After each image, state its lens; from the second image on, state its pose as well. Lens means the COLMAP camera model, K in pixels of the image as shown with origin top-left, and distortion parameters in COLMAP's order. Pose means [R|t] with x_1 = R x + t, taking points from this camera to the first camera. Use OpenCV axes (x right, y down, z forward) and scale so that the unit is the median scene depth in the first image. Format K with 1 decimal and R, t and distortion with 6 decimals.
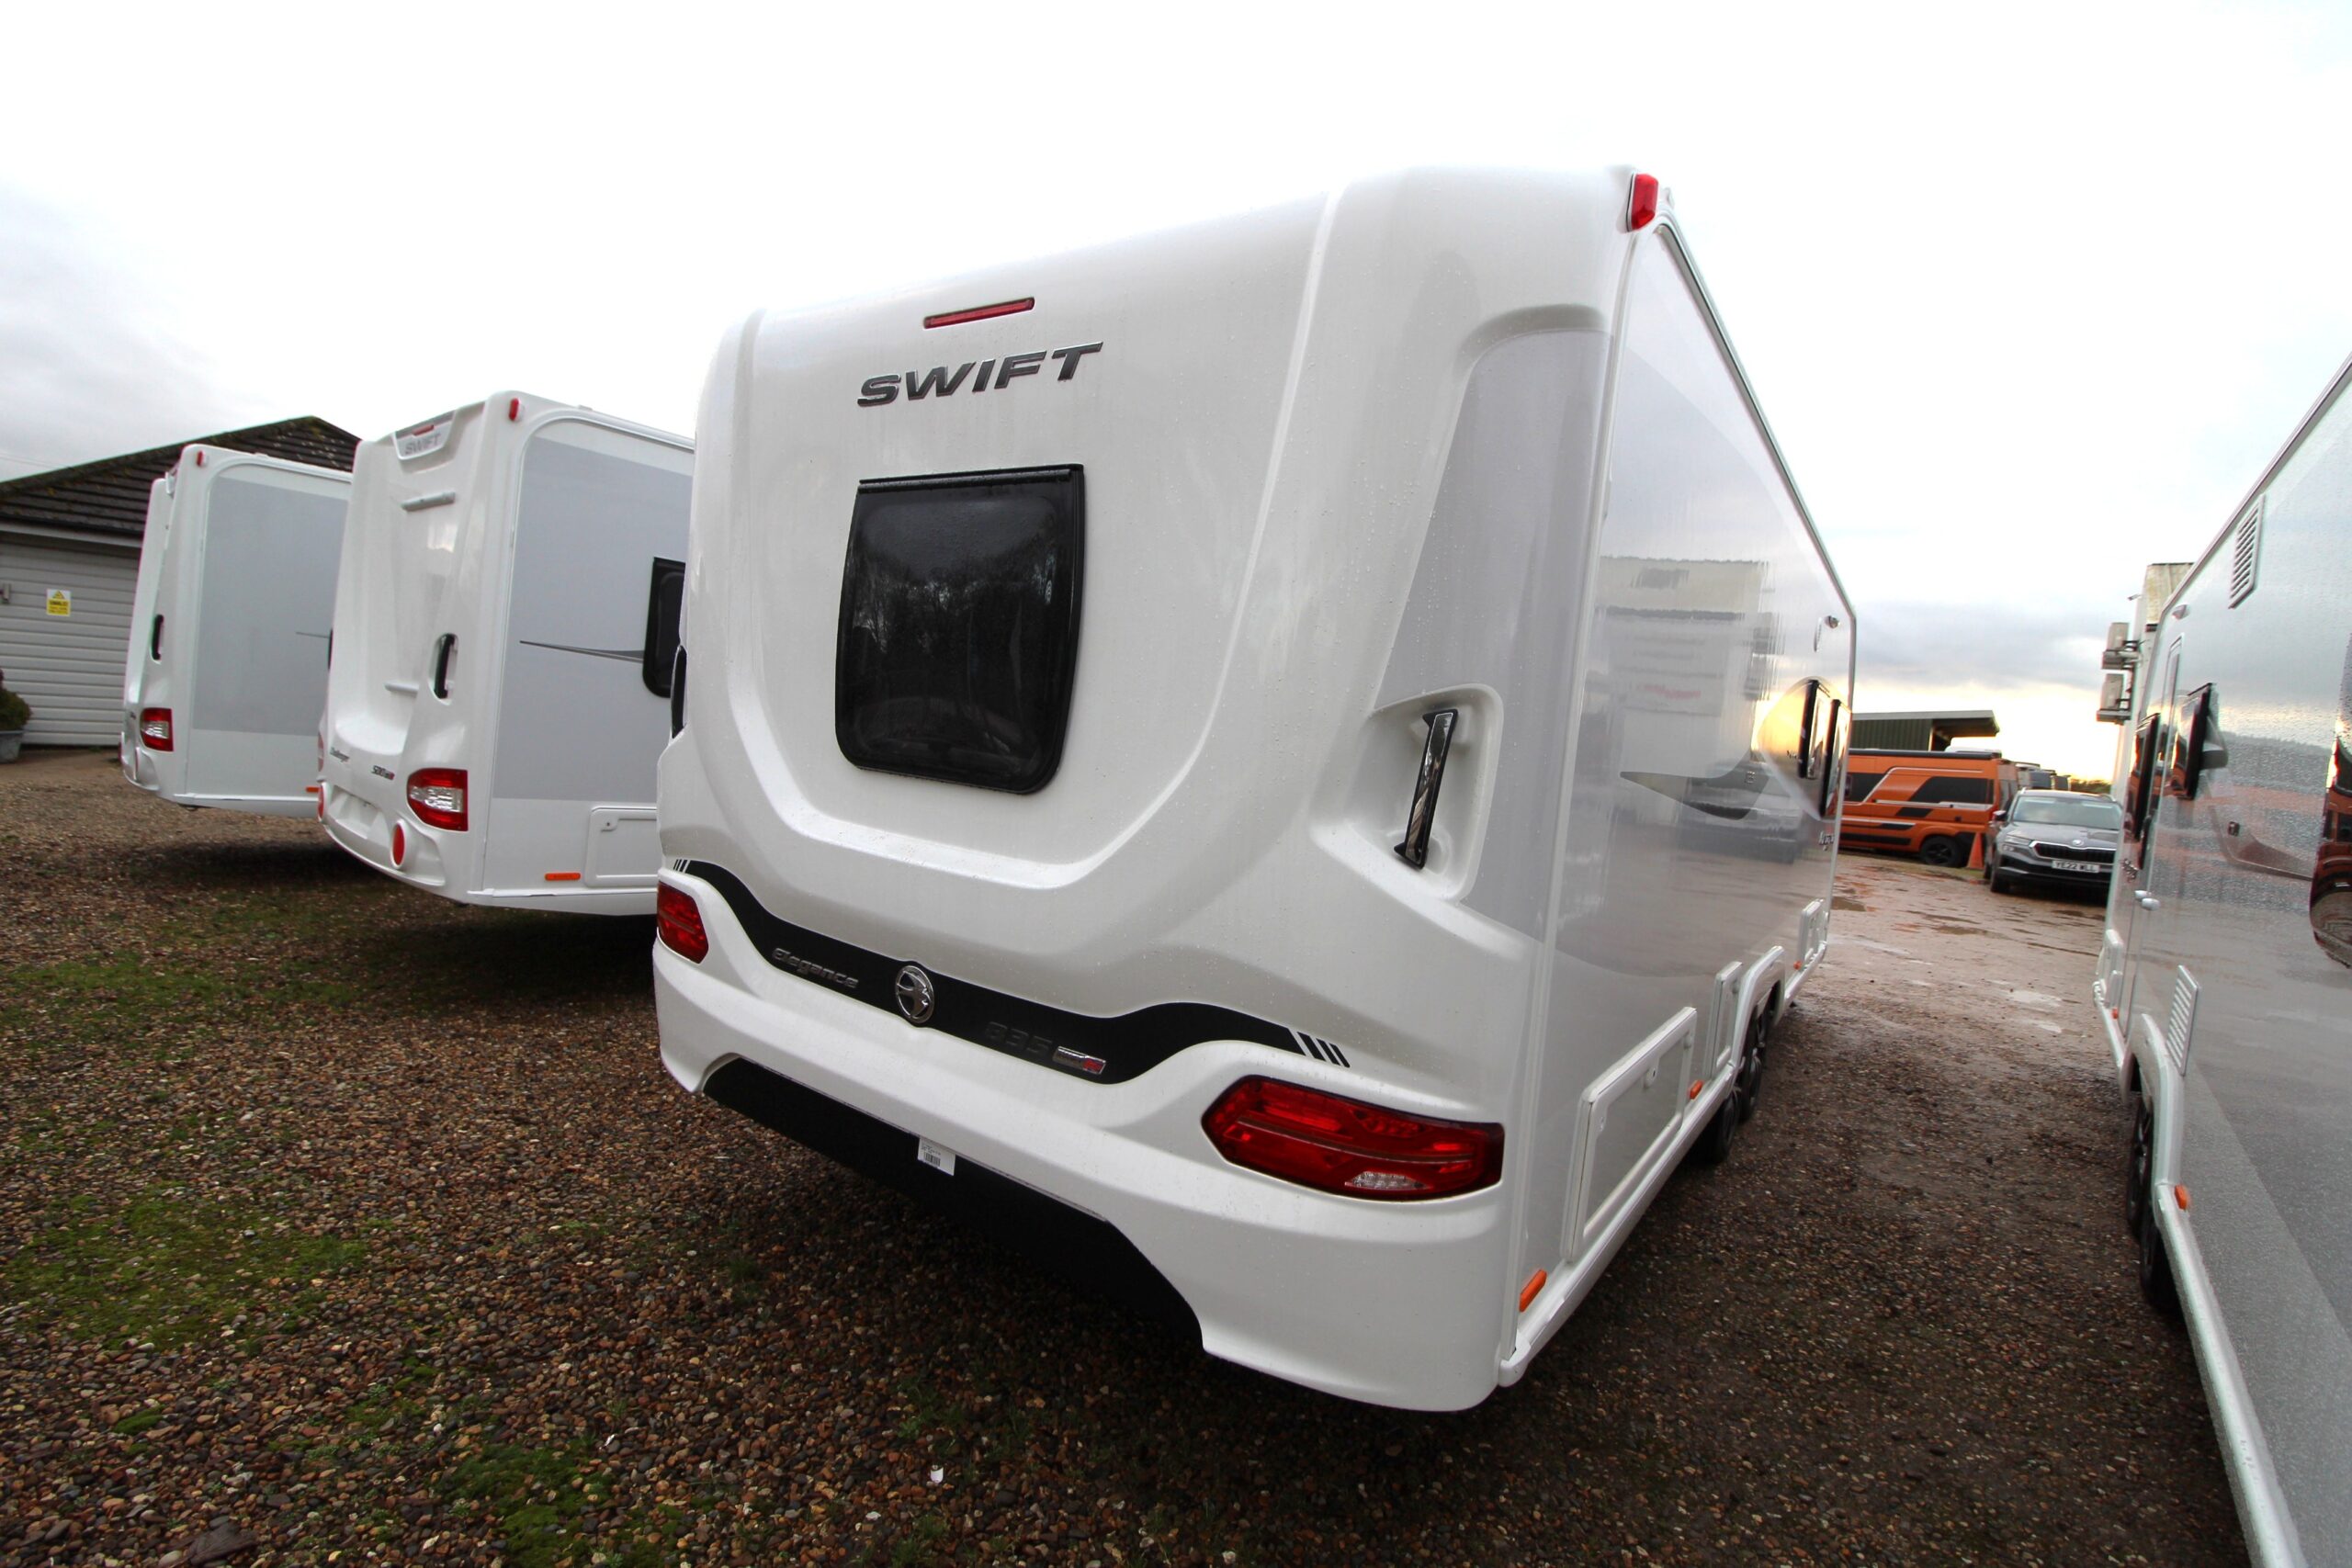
lens RADIAL K [[1089.9, 0, 1180.6], [0, 1089.9, 785.2], [0, 0, 1]] dist [-0.003247, -0.010608]
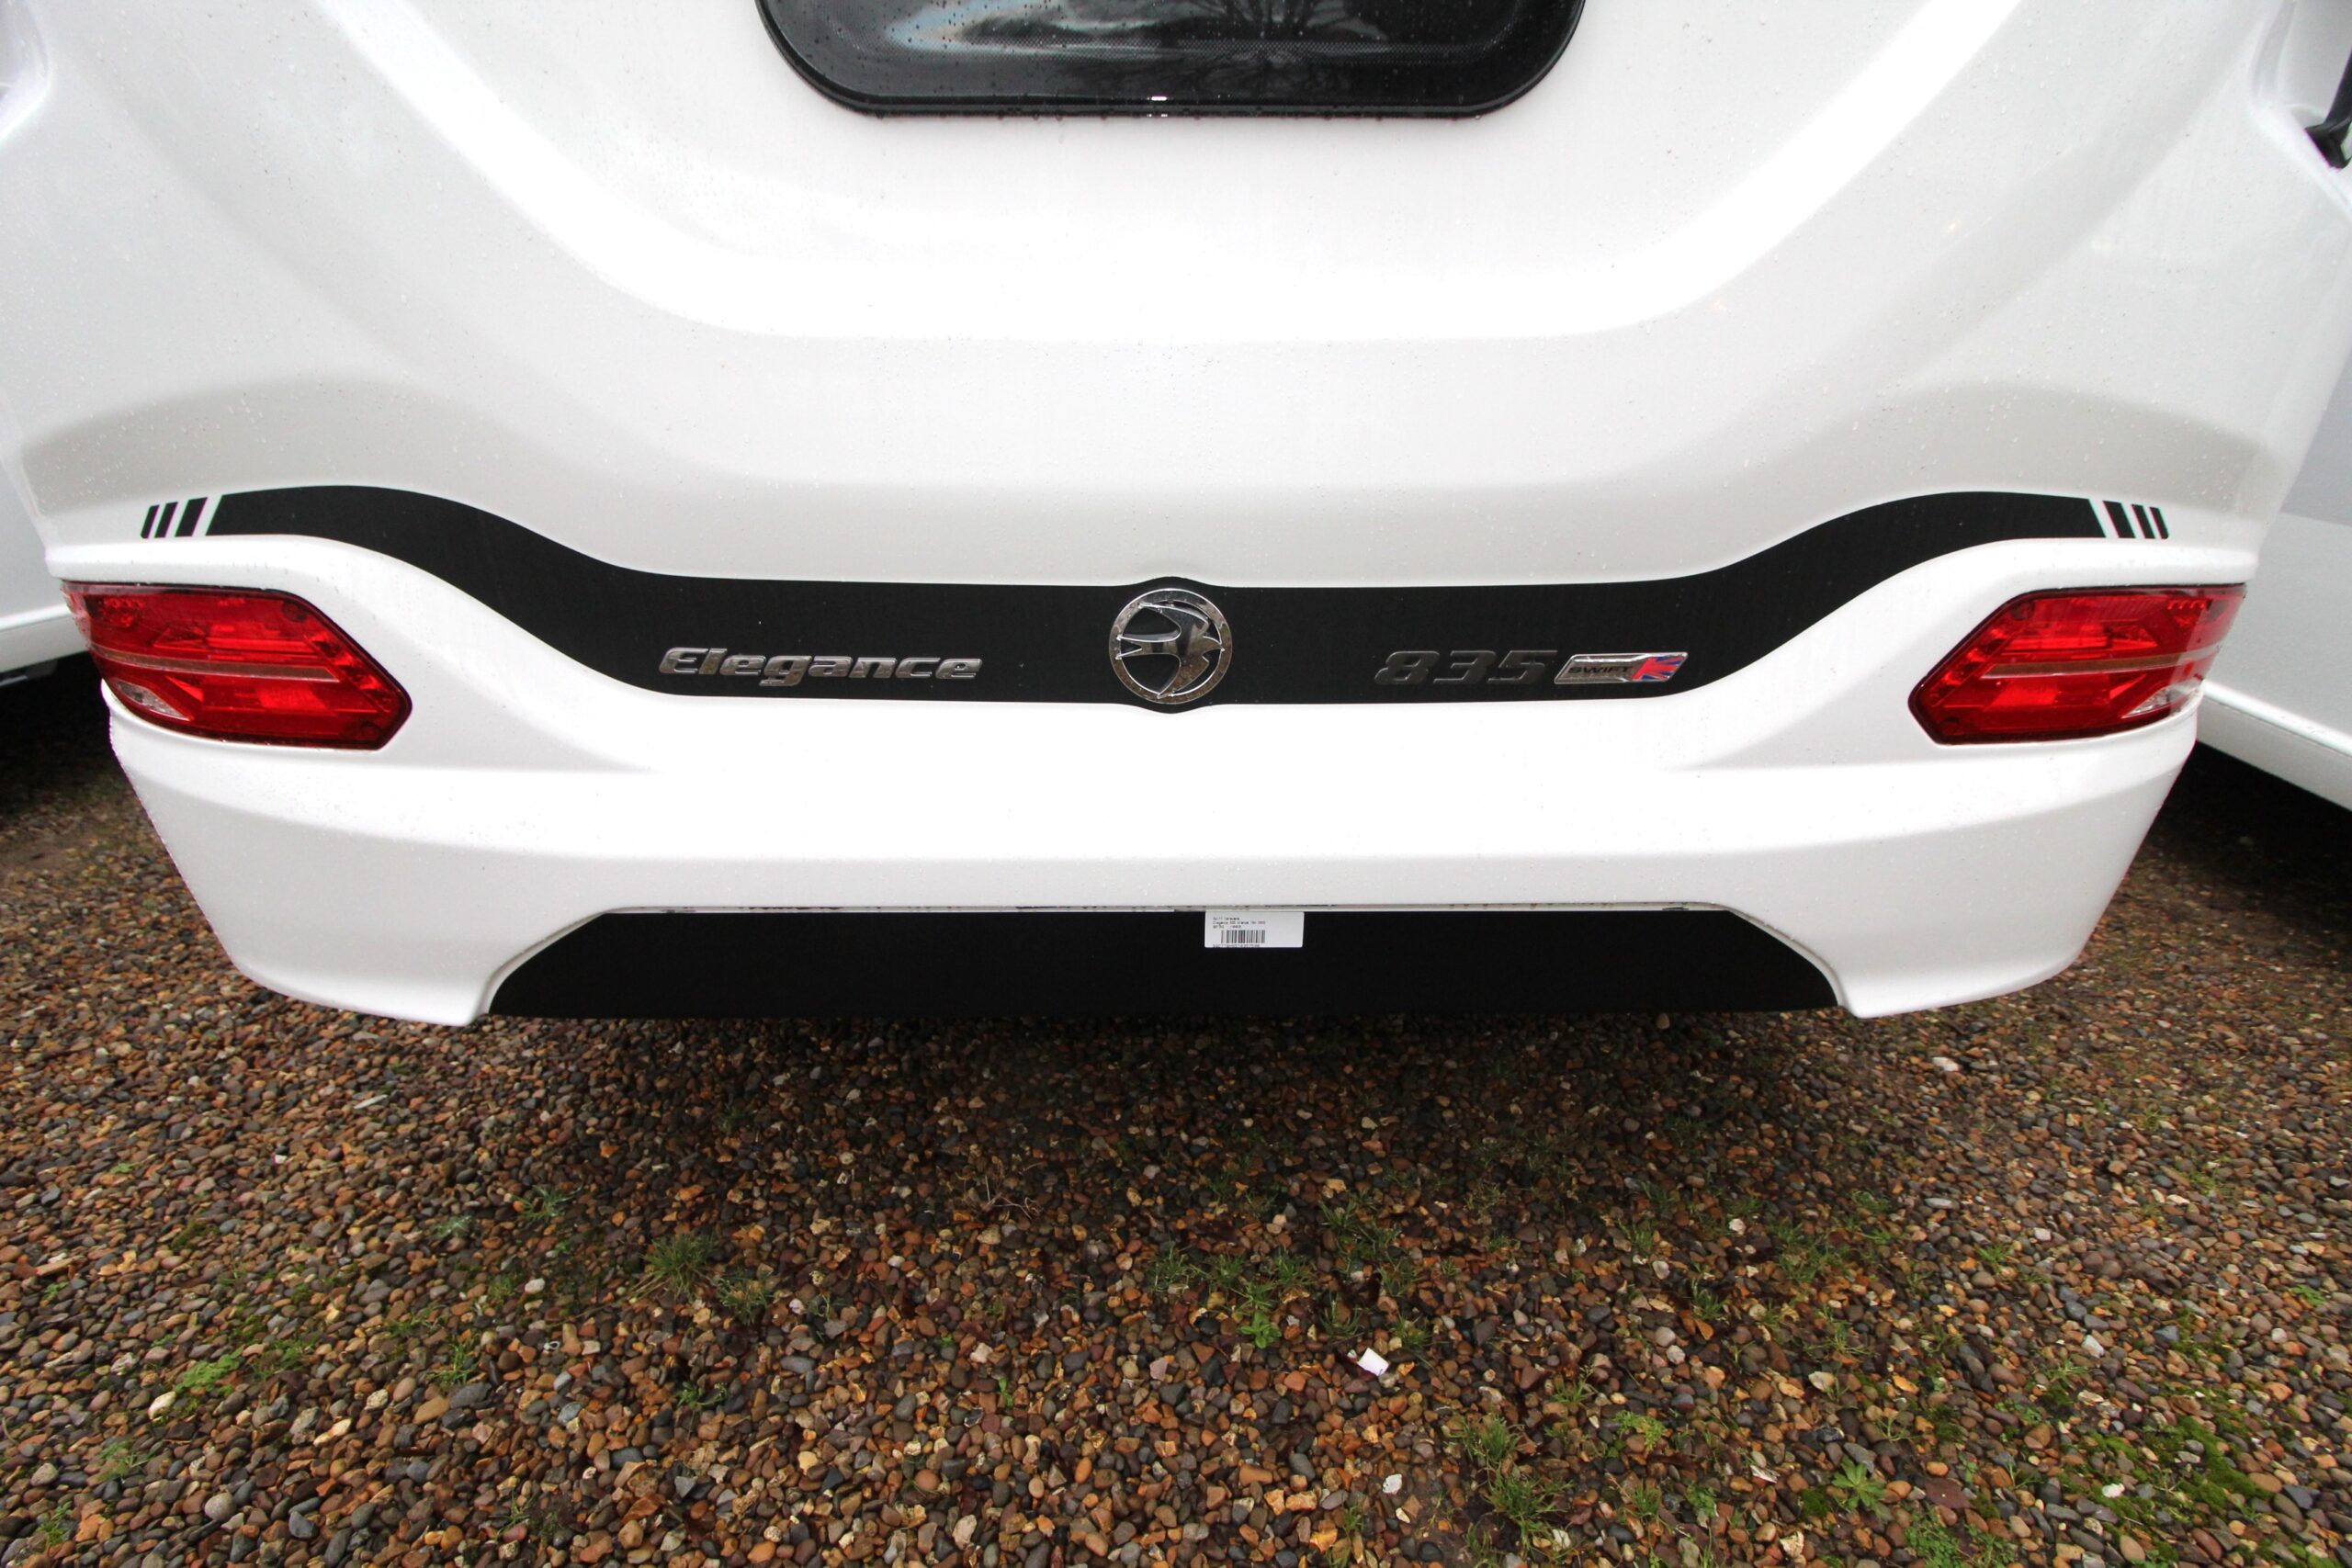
lens RADIAL K [[1089.9, 0, 1176.8], [0, 1089.9, 782.3], [0, 0, 1]] dist [-0.003247, -0.010608]
pose [[0.802854, -0.314818, 0.506275, -0.488430], [0.112099, 0.913775, 0.390447, 0.062388], [-0.585541, -0.256719, 0.768919, 0.616057]]
